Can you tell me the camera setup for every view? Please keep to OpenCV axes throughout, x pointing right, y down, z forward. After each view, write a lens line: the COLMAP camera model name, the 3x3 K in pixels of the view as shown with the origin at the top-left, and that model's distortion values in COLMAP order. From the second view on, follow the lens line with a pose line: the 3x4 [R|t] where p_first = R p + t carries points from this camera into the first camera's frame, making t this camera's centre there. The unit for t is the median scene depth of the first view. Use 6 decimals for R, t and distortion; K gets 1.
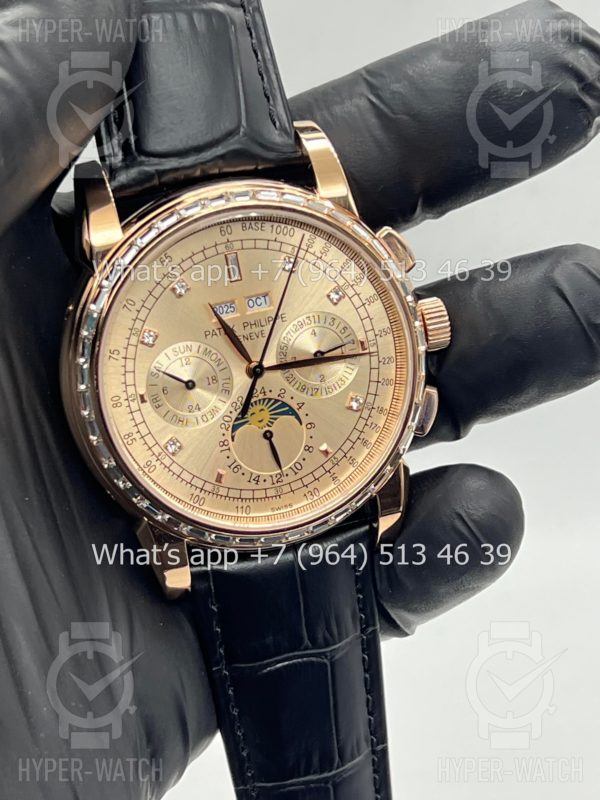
lens RADIAL K [[1802.2, 0, 300.0], [0, 1802.2, 400.9], [0, 0, 1]] dist [0.391357, 0.000000]
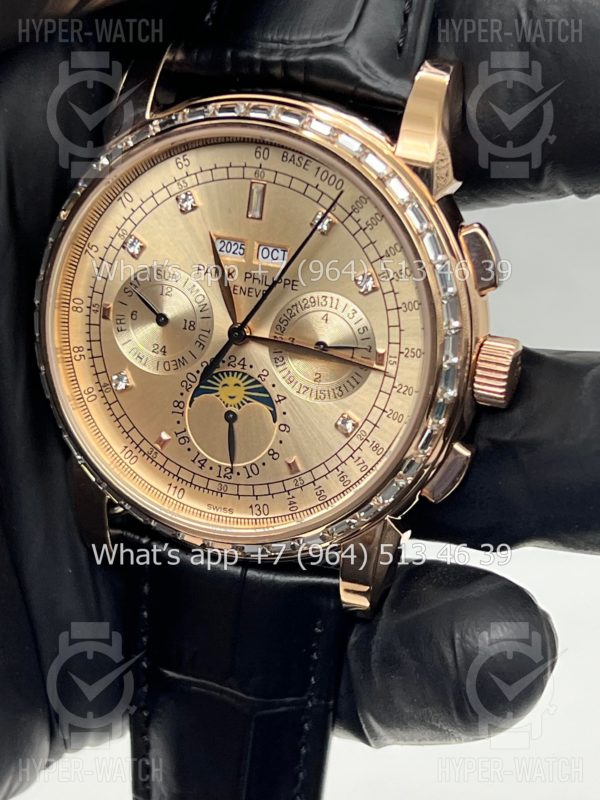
lens RADIAL K [[1802.2, 0, 300.2], [0, 1802.2, 399.0], [0, 0, 1]] dist [0.391357, 0.000000]
pose [[0.796202, 0.389226, -0.463211, 0.369496], [-0.358523, 0.920226, 0.156989, -0.123278], [0.487363, 0.041077, 0.872233, 0.325063]]
